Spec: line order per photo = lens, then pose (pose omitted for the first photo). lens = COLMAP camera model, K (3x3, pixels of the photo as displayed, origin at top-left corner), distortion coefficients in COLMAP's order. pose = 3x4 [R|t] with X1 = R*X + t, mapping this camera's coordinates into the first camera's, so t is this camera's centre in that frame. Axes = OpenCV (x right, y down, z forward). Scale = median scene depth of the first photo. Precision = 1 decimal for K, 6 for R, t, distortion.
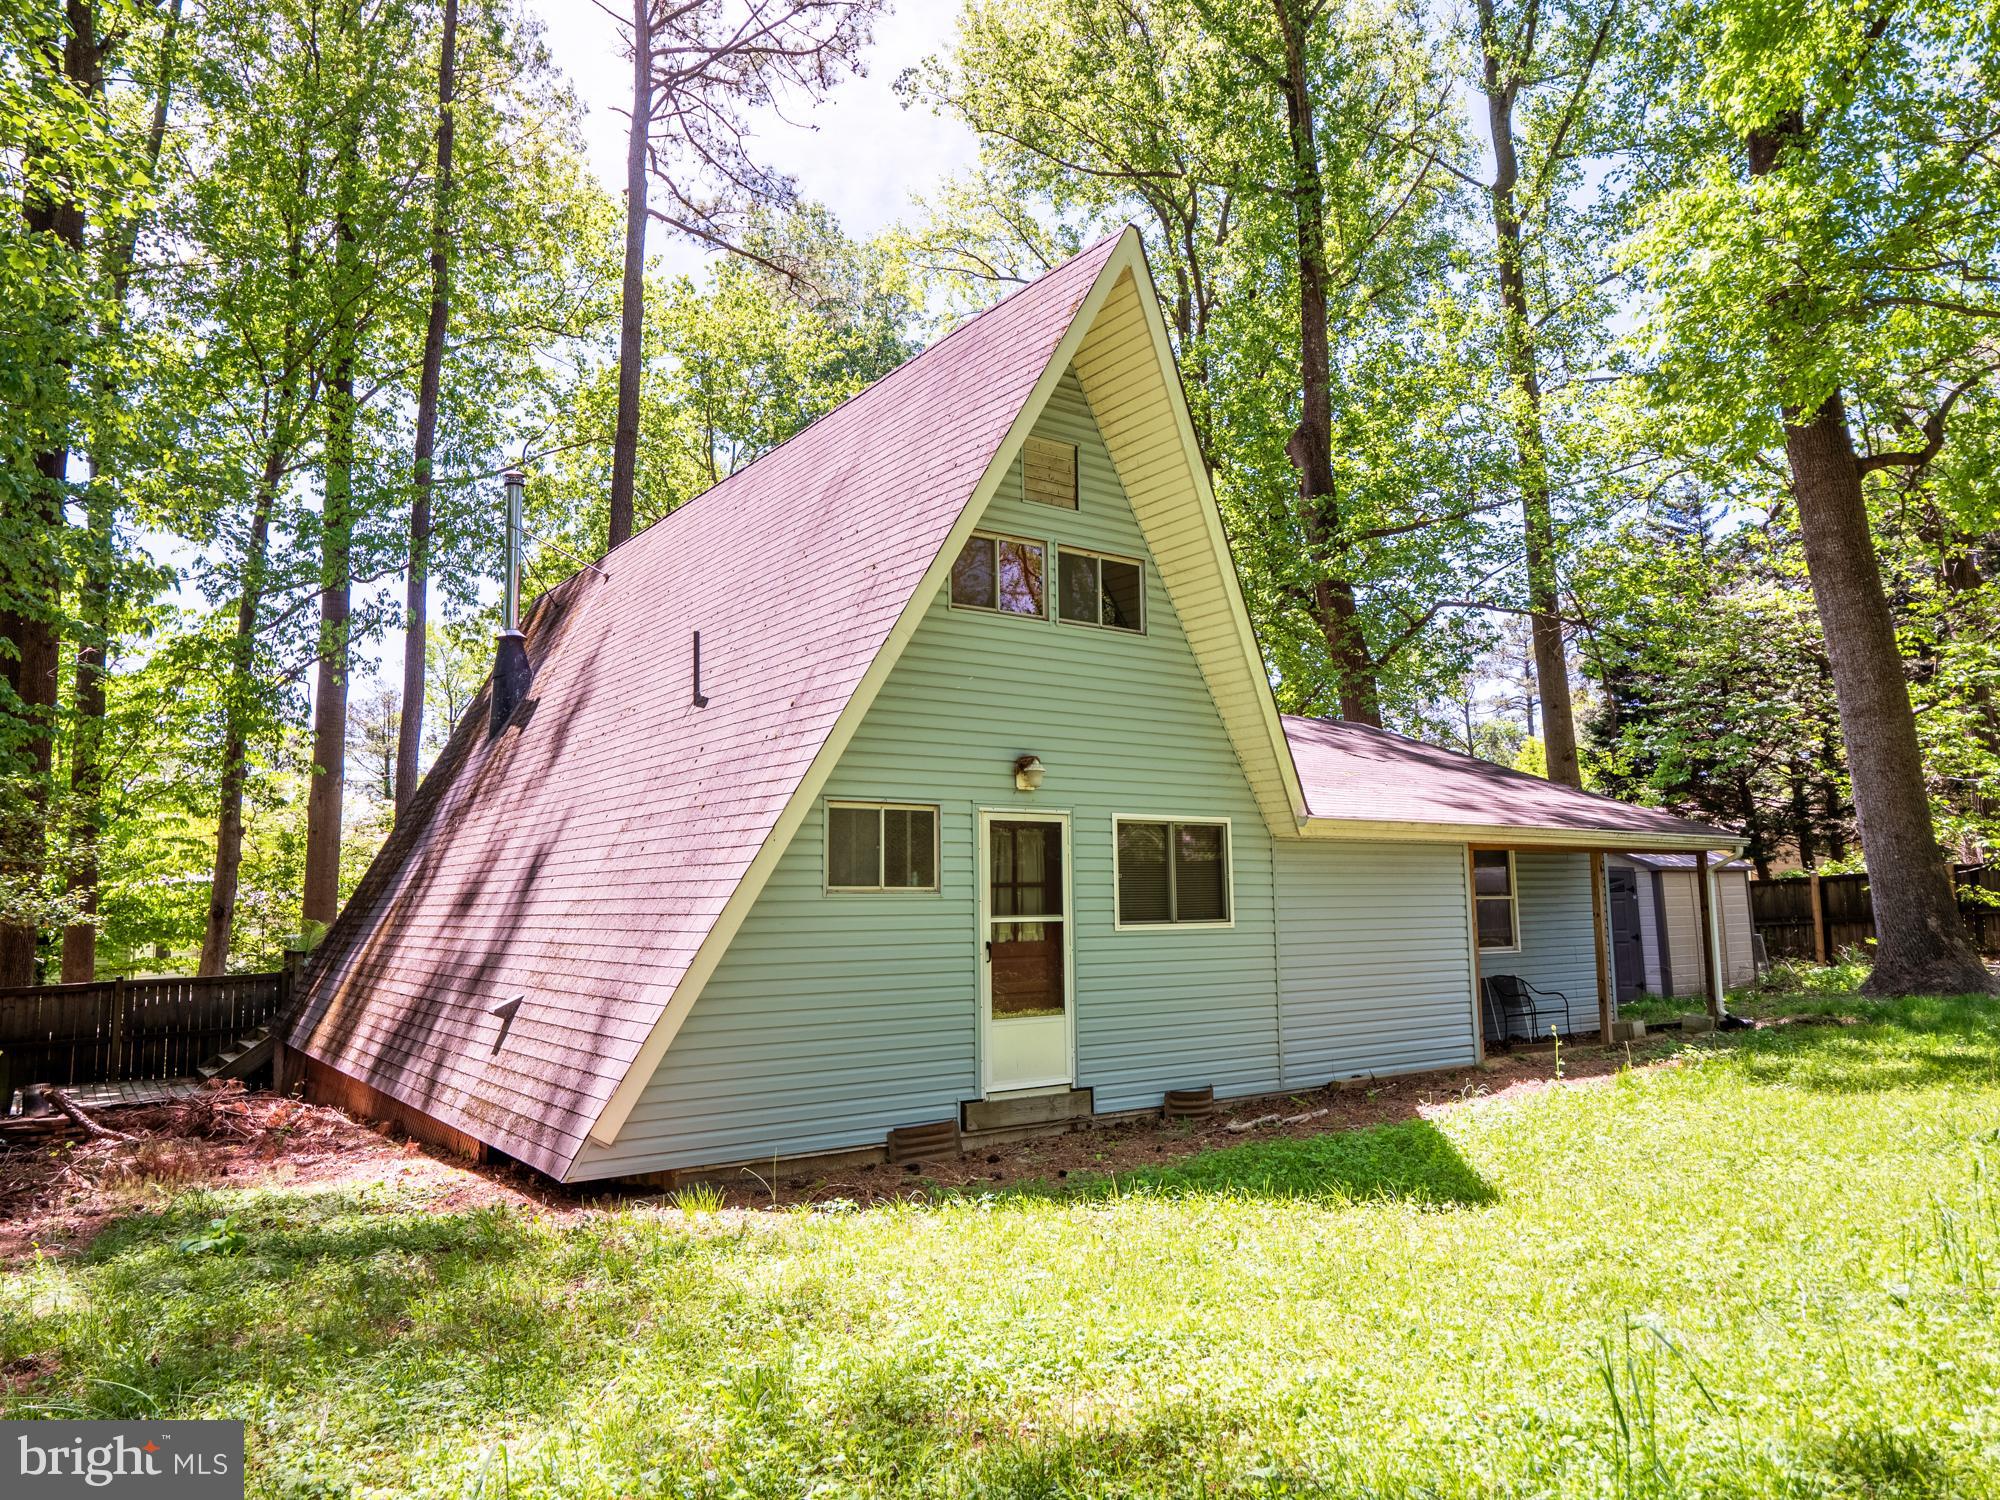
lens RADIAL K [[1269.8, 0, 994.5], [0, 1269.8, 747.8], [0, 0, 1]] dist [-0.002089, -0.003185]
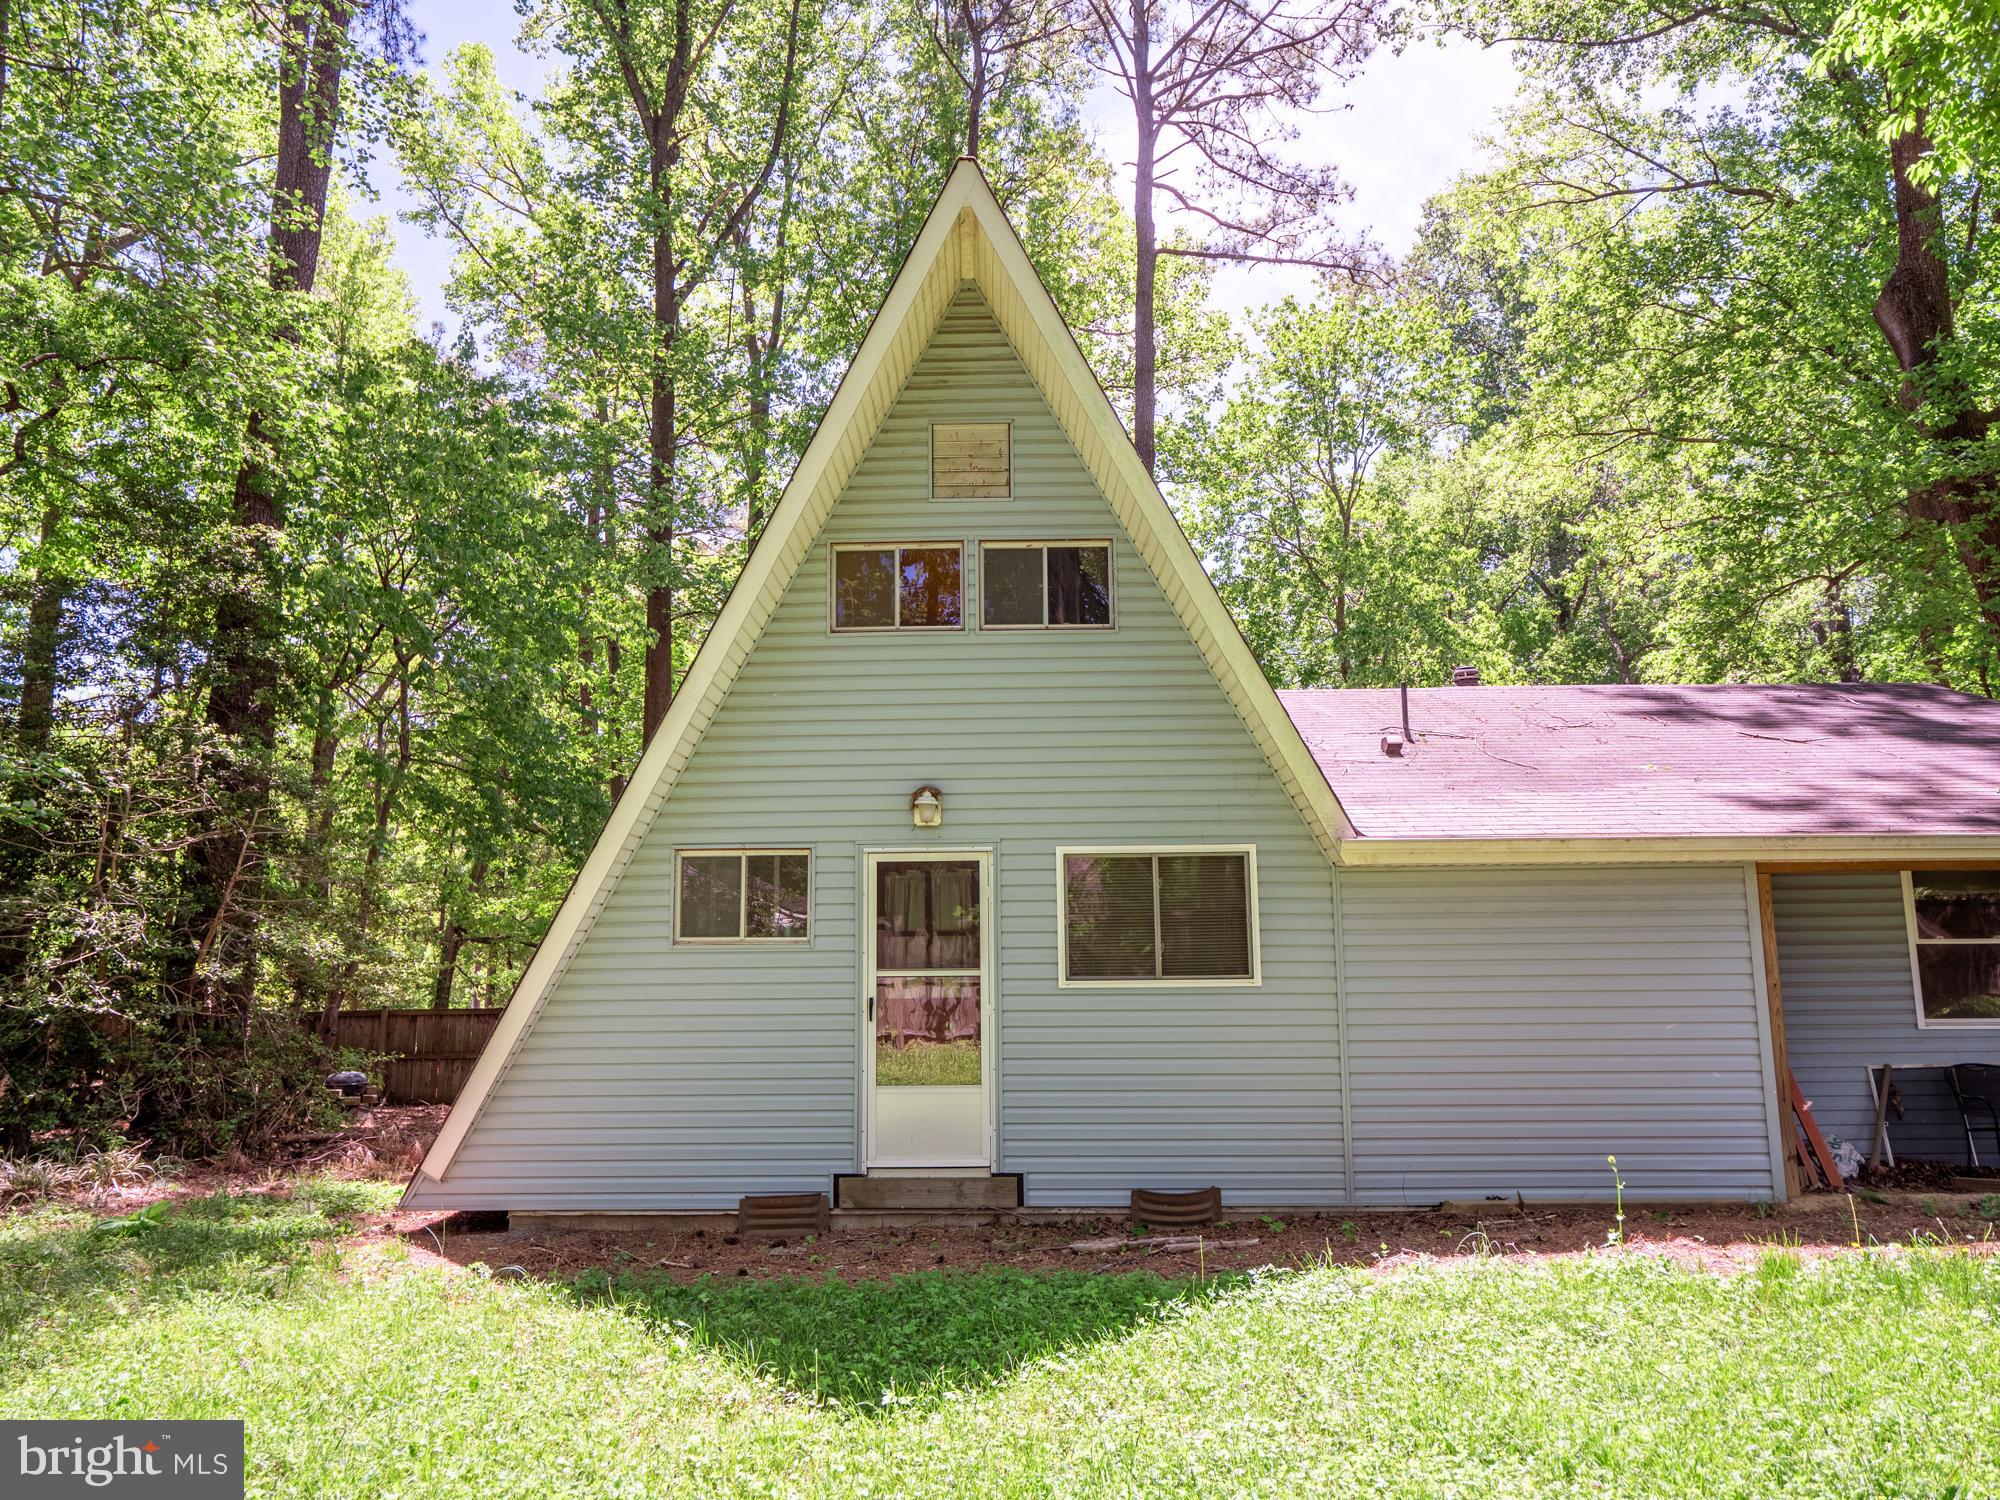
lens RADIAL K [[1269.8, 0, 997.7], [0, 1269.8, 748.2], [0, 0, 1]] dist [-0.002089, -0.003185]
pose [[0.821263, -0.079296, -0.565013, 0.543580], [0.069564, 0.996823, -0.038785, 0.016547], [0.566293, -0.007452, 0.824170, 0.288579]]
